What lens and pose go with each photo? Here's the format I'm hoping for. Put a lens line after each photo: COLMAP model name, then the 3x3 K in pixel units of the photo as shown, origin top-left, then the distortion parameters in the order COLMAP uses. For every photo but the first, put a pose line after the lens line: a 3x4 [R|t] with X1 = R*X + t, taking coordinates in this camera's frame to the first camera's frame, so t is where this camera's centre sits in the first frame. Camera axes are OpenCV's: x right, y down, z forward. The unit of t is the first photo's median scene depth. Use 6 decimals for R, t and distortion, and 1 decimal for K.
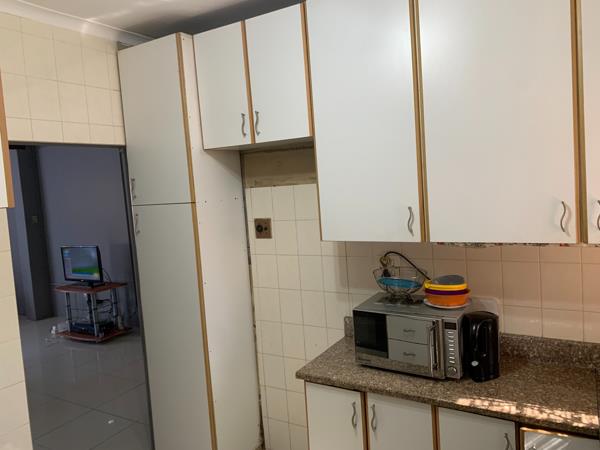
lens RADIAL K [[461.3, 0, 296.4], [0, 461.3, 223.2], [0, 0, 1]] dist [0.052413, -0.022034]
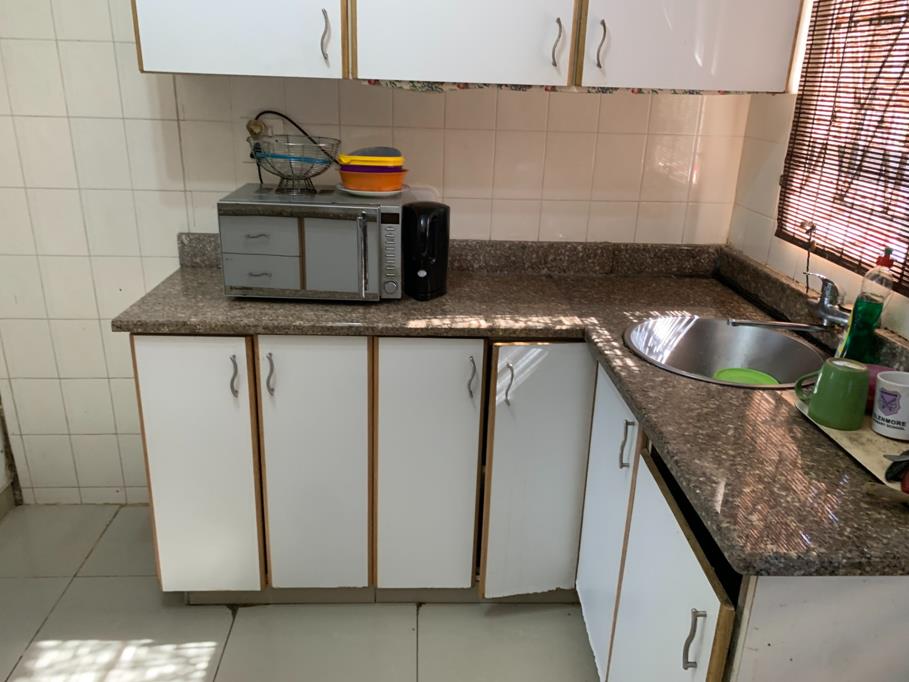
lens RADIAL K [[698.8, 0, 454.0], [0, 698.8, 334.0], [0, 0, 1]] dist [0.052413, -0.022034]
pose [[0.832686, -0.094434, 0.545634, -0.131066], [-0.047502, 0.969538, 0.240291, 0.138534], [-0.551704, -0.226006, 0.802835, 0.146876]]
